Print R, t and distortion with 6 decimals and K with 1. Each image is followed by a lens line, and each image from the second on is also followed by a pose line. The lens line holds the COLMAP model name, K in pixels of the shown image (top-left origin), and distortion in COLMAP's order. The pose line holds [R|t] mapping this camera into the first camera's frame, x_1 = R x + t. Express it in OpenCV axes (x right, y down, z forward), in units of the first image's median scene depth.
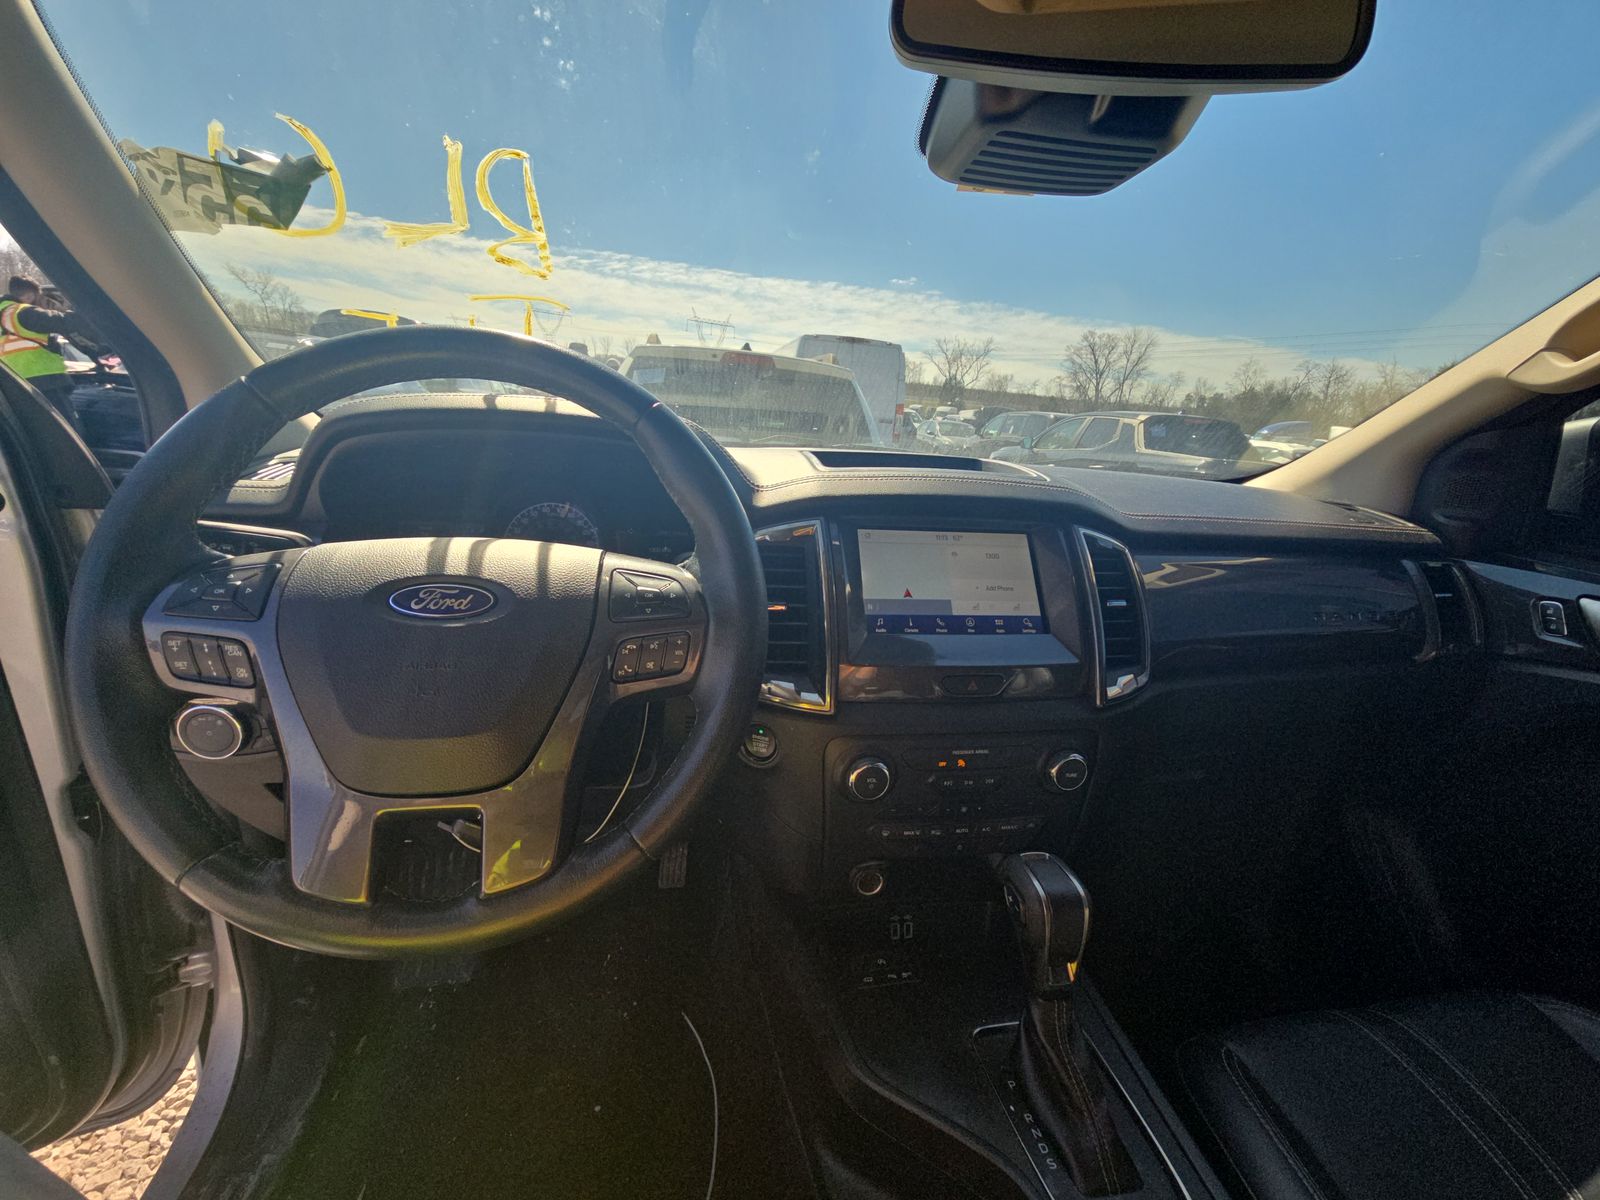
lens RADIAL K [[640.8, 0, 799.3], [0, 640.8, 604.3], [0, 0, 1]] dist [-0.002526, -0.001544]
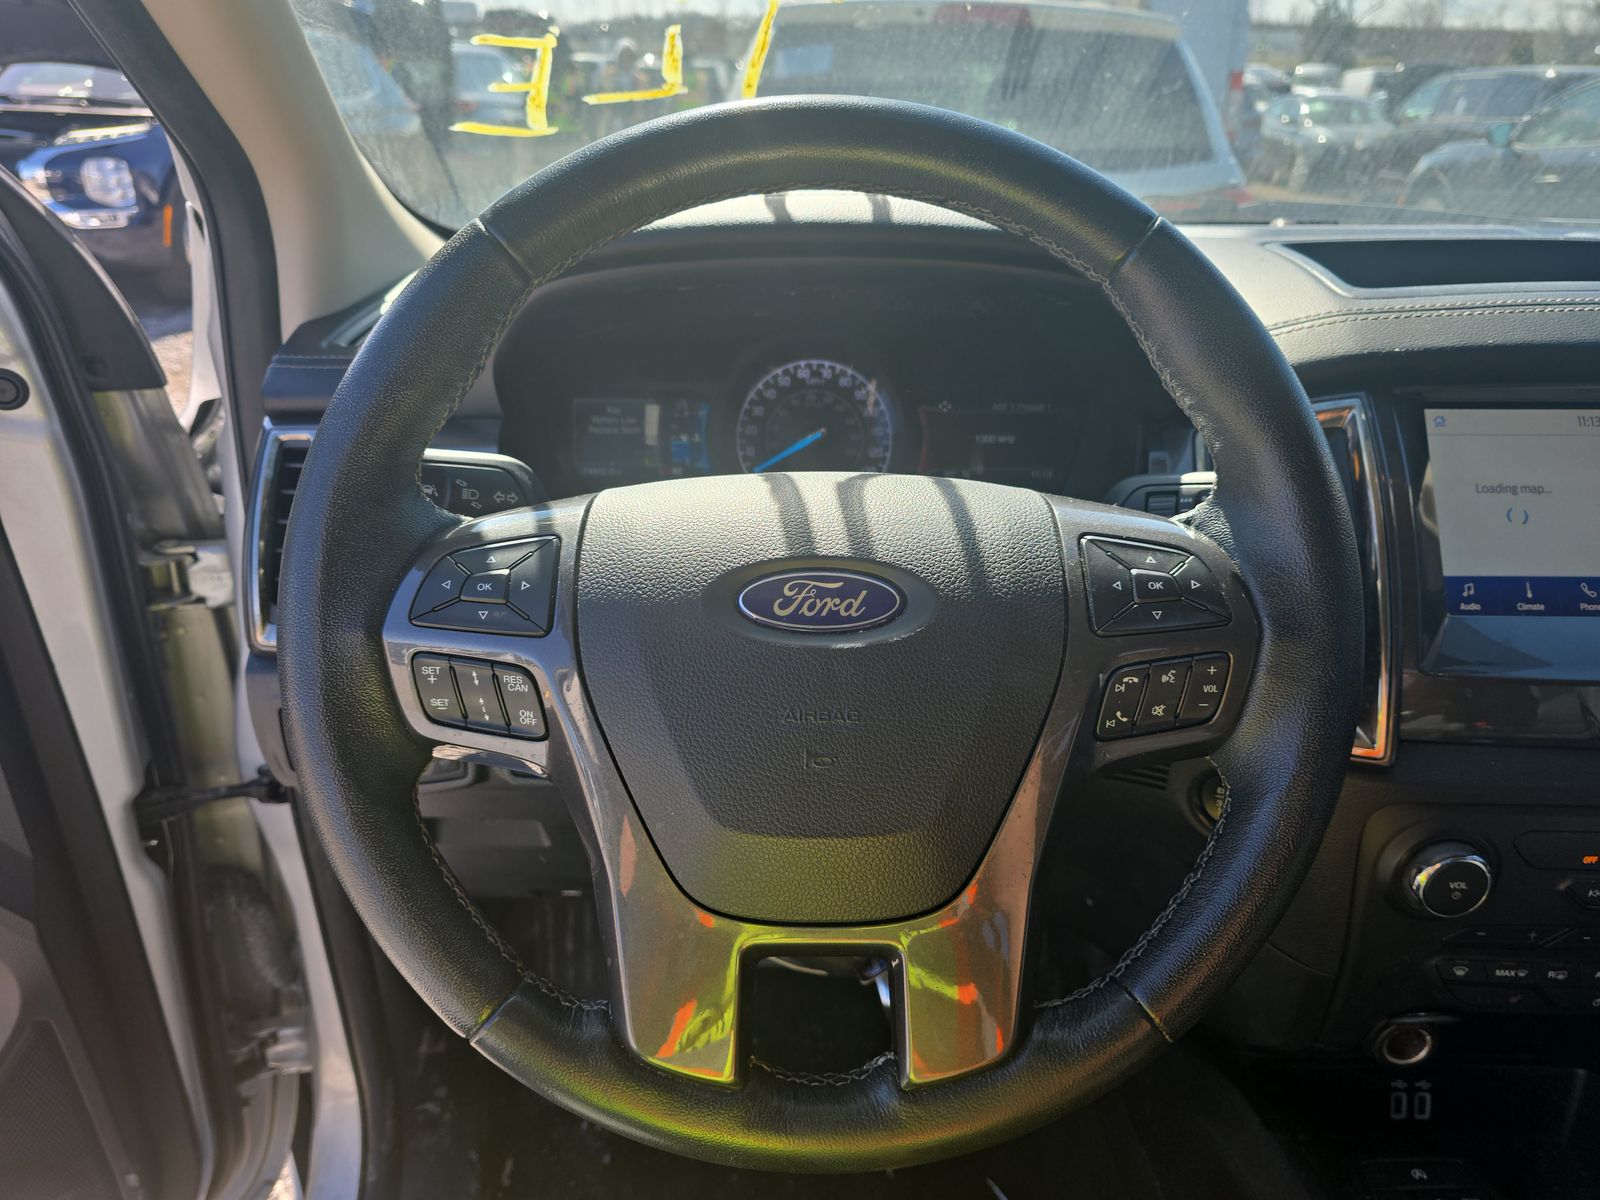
lens RADIAL K [[1097.3, 0, 799.0], [0, 1097.3, 599.4], [0, 0, 1]] dist [0.007404, -0.007978]
pose [[0.982976, 0.016695, -0.182974, -0.370547], [0.008356, 0.990771, 0.135291, -0.136836], [0.183544, -0.134516, 0.973764, 0.009241]]
